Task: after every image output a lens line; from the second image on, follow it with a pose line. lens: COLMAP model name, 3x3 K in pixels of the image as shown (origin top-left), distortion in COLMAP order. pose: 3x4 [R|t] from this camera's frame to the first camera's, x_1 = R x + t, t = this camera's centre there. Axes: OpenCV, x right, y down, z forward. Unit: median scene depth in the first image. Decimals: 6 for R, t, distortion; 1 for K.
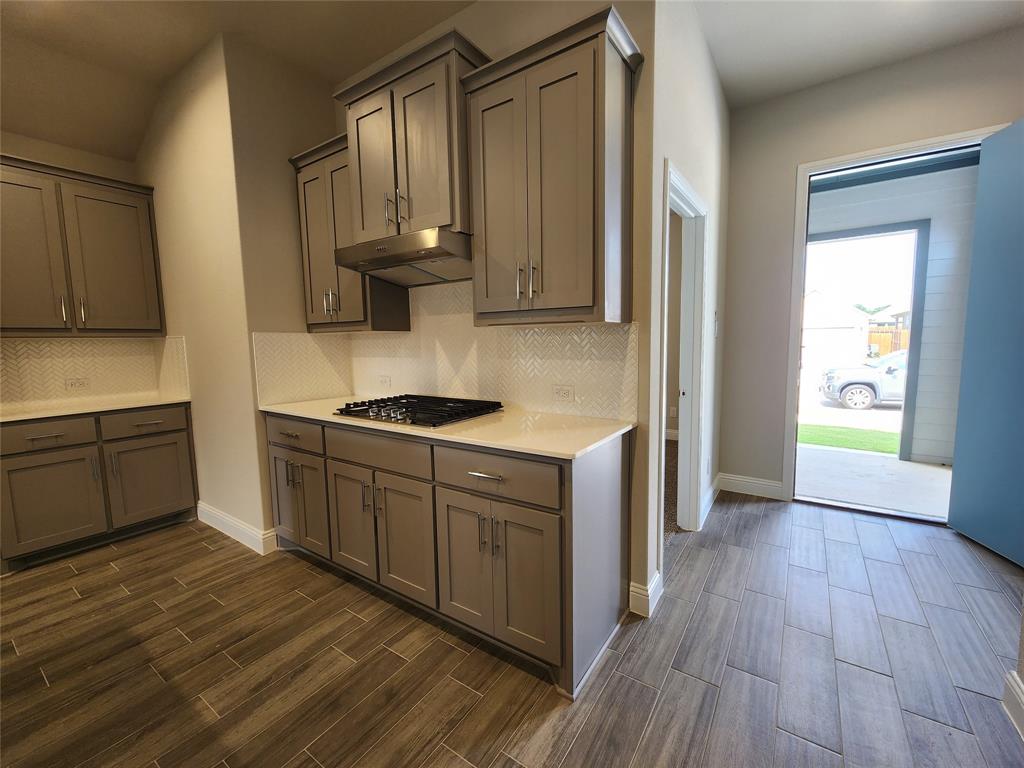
lens RADIAL K [[421.4, 0, 521.1], [0, 421.4, 384.1], [0, 0, 1]] dist [0.000102, -0.001220]
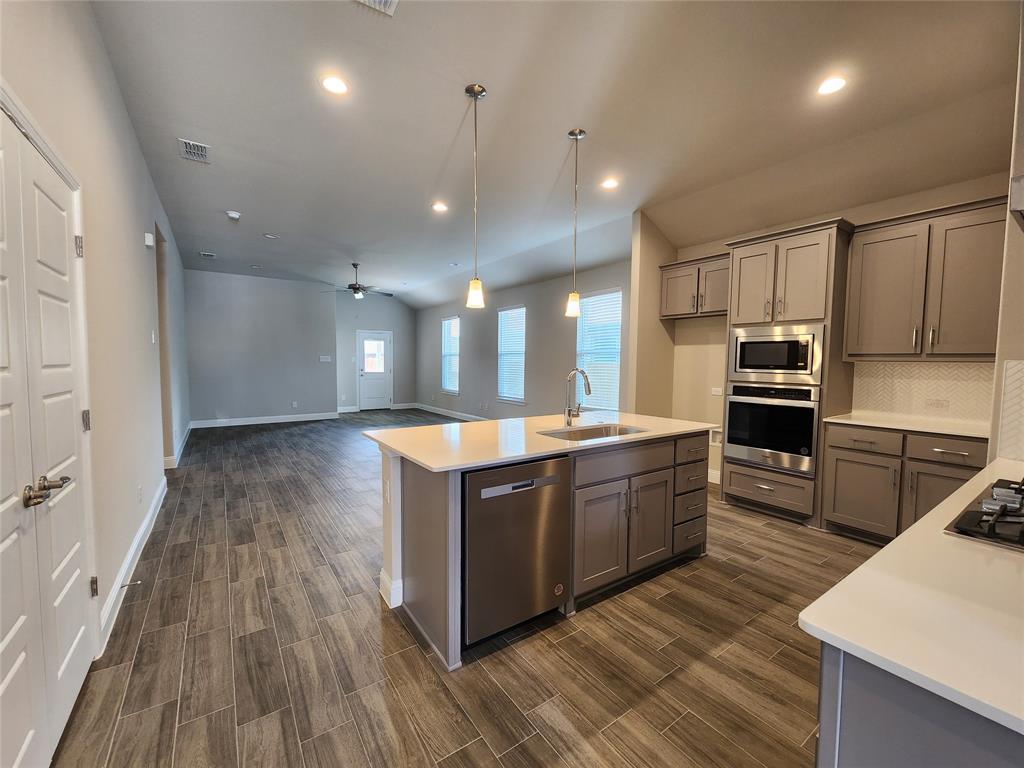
lens RADIAL K [[421.4, 0, 519.2], [0, 421.4, 384.9], [0, 0, 1]] dist [0.000102, -0.001220]
pose [[-0.359568, 0.067420, -0.930680, 0.438918], [-0.101460, 0.988648, 0.110818, -0.082958], [0.927586, 0.134274, -0.348646, 0.517281]]
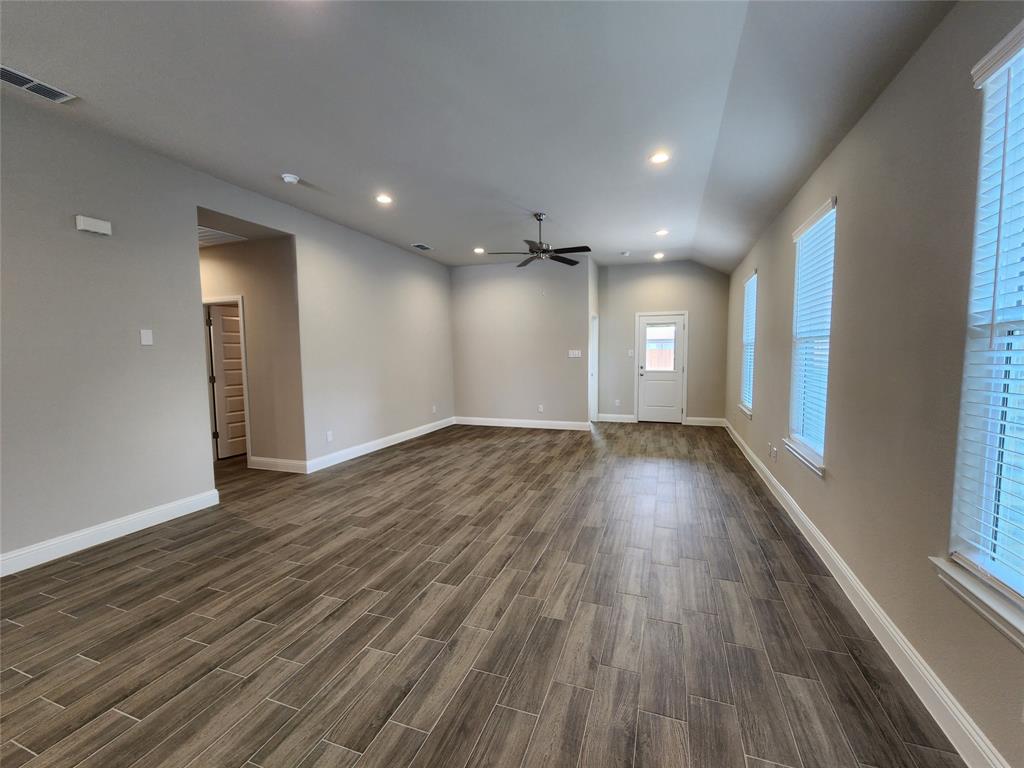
lens RADIAL K [[421.4, 0, 516.7], [0, 421.4, 384.5], [0, 0, 1]] dist [0.000102, -0.001220]
pose [[-0.968776, 0.047950, -0.243259, -1.598349], [0.002471, 0.982940, 0.183911, -0.047190], [0.247927, 0.177567, -0.952367, 0.309496]]
